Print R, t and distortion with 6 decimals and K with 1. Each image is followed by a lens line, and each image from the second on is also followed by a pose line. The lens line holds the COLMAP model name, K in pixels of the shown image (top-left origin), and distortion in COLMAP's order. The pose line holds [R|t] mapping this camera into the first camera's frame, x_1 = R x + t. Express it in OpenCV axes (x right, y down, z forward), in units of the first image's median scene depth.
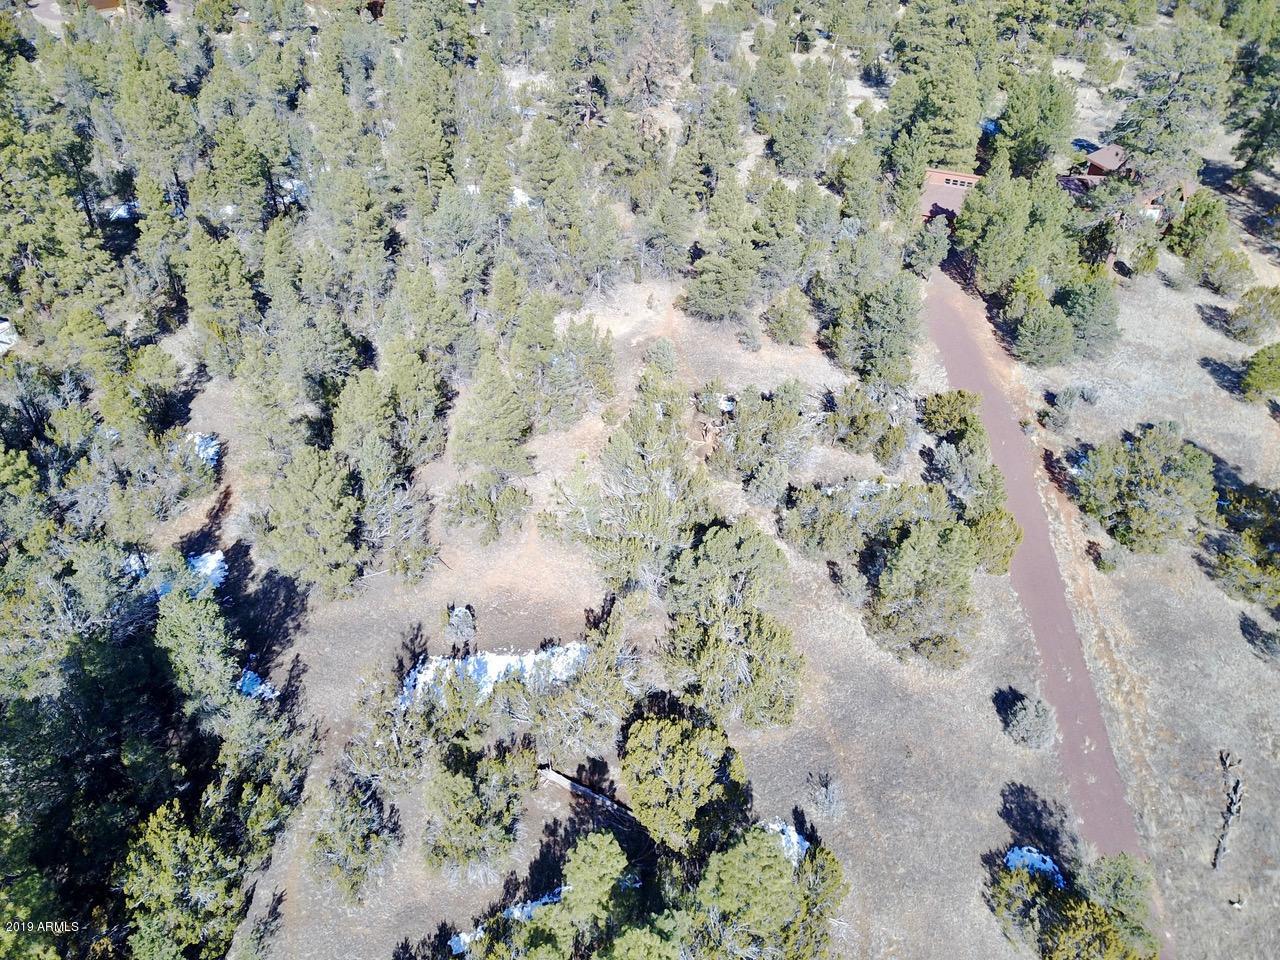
lens RADIAL K [[975.9, 0, 637.5], [0, 975.9, 477.1], [0, 0, 1]] dist [0.007056, 0.000069]
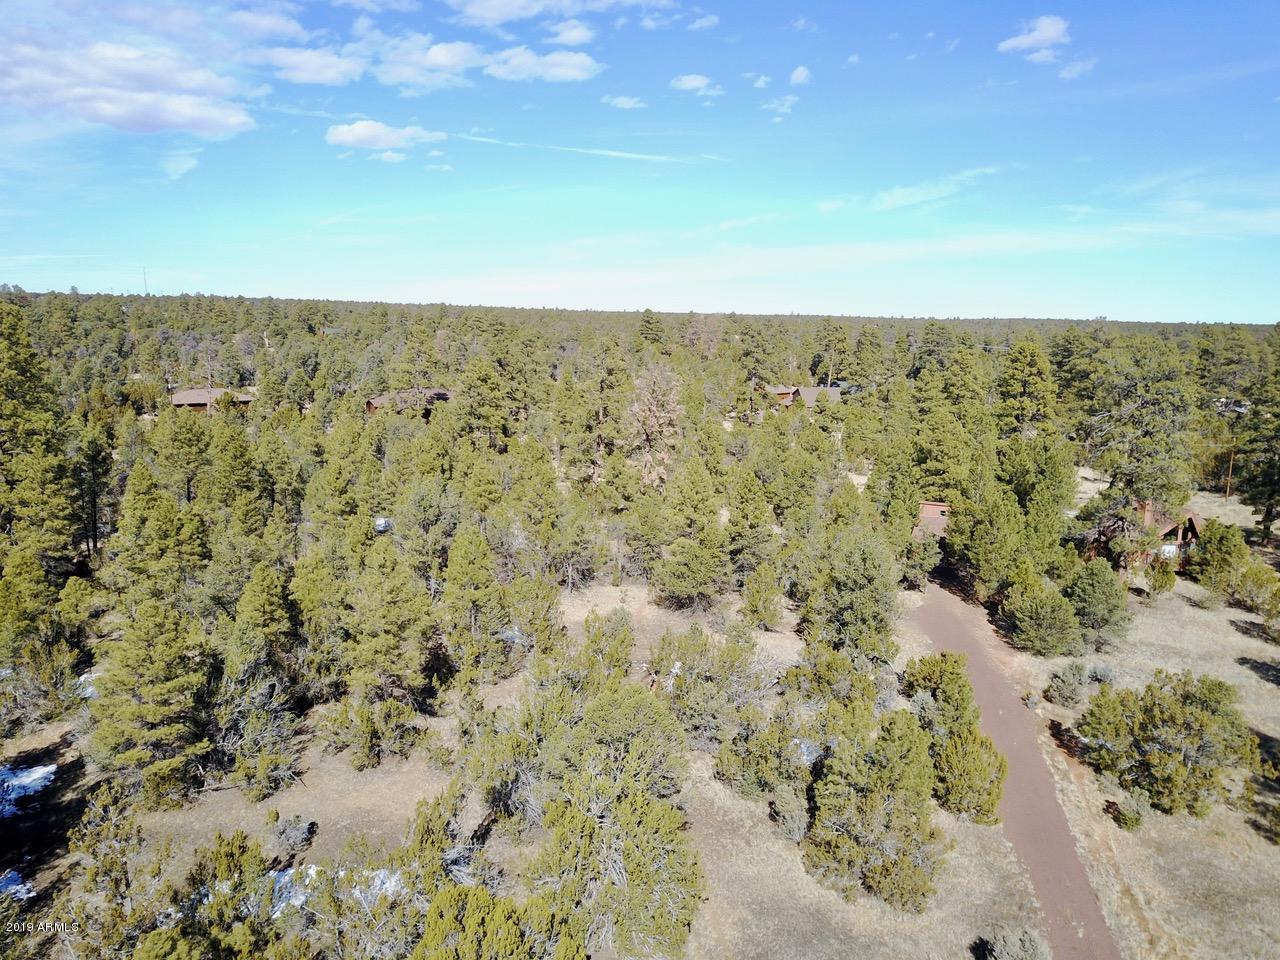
lens RADIAL K [[975.9, 0, 636.4], [0, 975.9, 476.3], [0, 0, 1]] dist [0.007056, 0.000069]
pose [[0.996909, -0.000396, -0.078565, 0.142176], [-0.035766, 0.888073, -0.458310, 0.212440], [0.069953, 0.459703, 0.885313, 0.143818]]
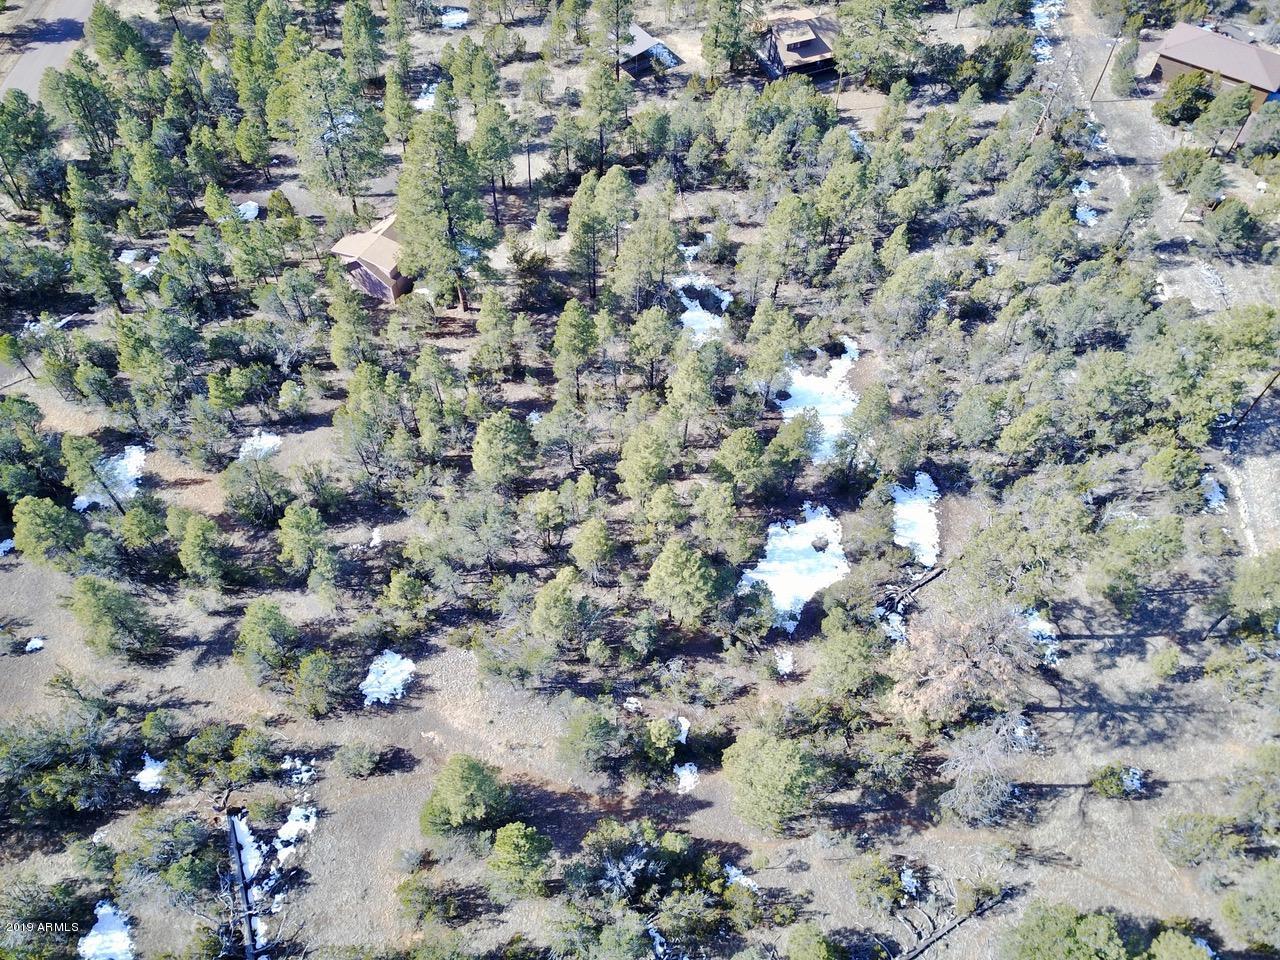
lens RADIAL K [[975.9, 0, 639.2], [0, 975.9, 484.6], [0, 0, 1]] dist [0.007056, 0.000069]
pose [[0.071535, 0.776164, -0.626460, 0.541354], [-0.618365, 0.527318, 0.582719, -1.230961], [0.782629, 0.345696, 0.517674, 0.761973]]
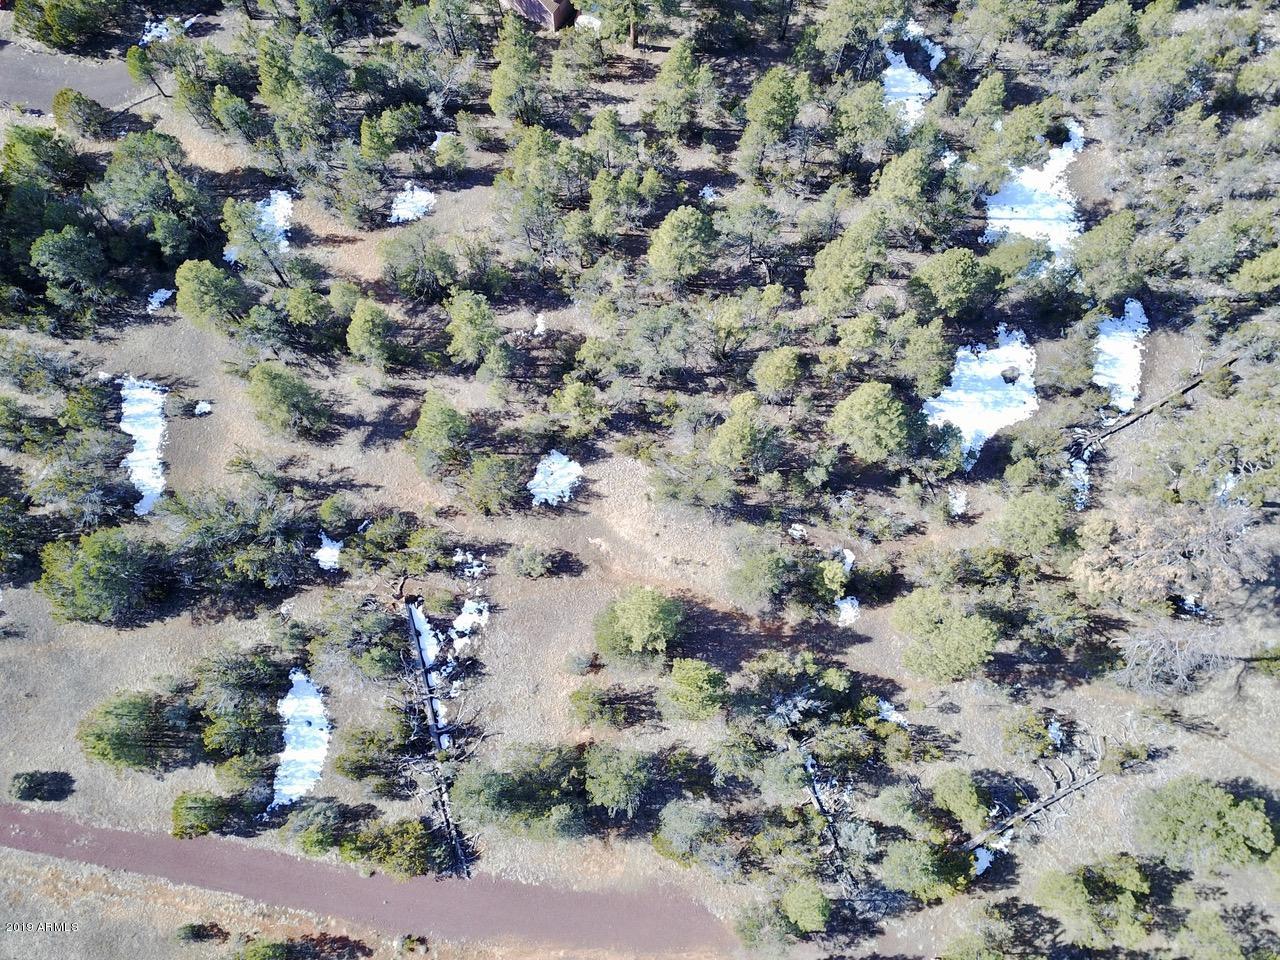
lens RADIAL K [[975.9, 0, 637.1], [0, 975.9, 482.5], [0, 0, 1]] dist [0.007056, 0.000069]
pose [[-0.038847, 0.939165, -0.341263, 0.346157], [-0.618126, 0.245751, 0.746677, -1.159669], [0.785119, 0.239950, 0.570975, 0.617135]]
